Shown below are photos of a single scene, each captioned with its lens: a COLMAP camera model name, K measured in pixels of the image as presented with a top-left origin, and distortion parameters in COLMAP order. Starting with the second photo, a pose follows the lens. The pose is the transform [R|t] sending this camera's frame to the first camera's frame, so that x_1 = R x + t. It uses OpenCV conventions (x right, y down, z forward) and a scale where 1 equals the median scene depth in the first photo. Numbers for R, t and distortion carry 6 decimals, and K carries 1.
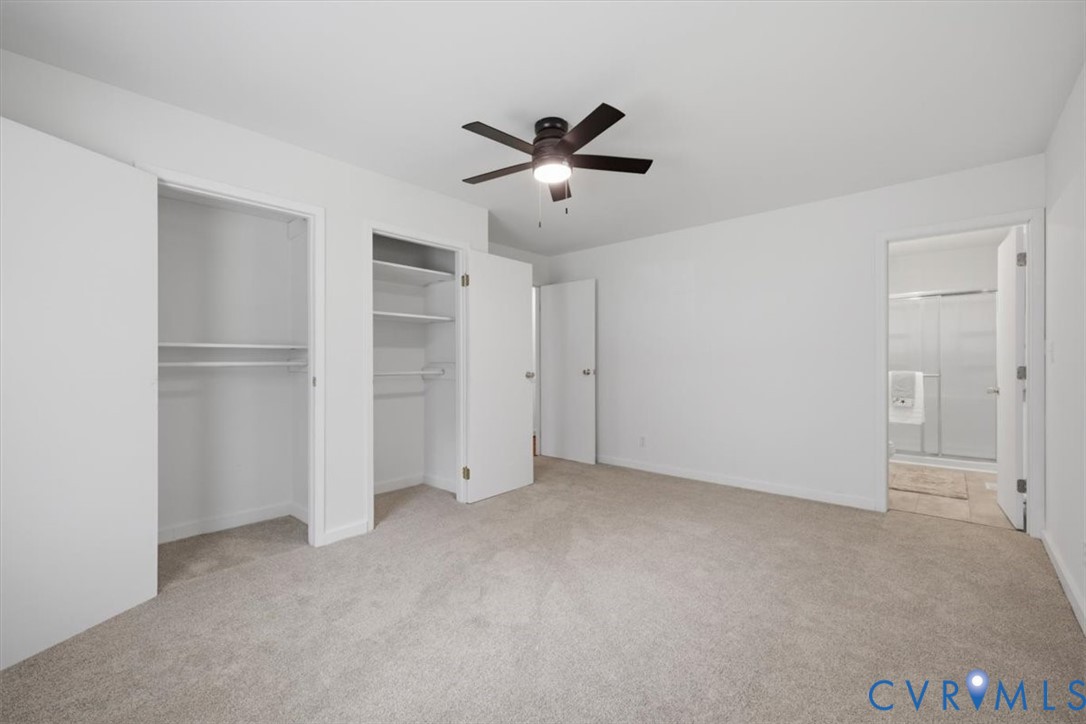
lens RADIAL K [[470.5, 0, 542.1], [0, 470.5, 359.5], [0, 0, 1]] dist [0.008804, -0.001625]
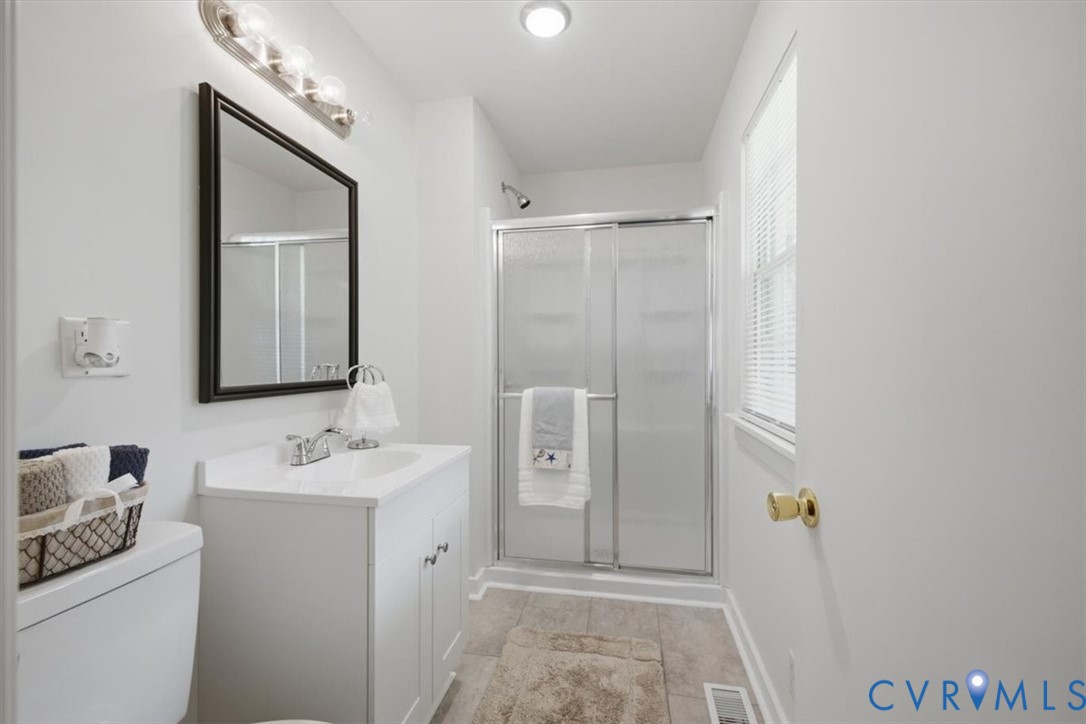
lens RADIAL K [[470.5, 0, 542.0], [0, 470.5, 362.3], [0, 0, 1]] dist [0.008804, -0.001625]
pose [[0.854012, 0.000421, 0.520254, 0.532040], [-0.001505, 0.999997, 0.001662, 0.000175], [-0.520252, -0.002202, 0.854010, 0.635926]]
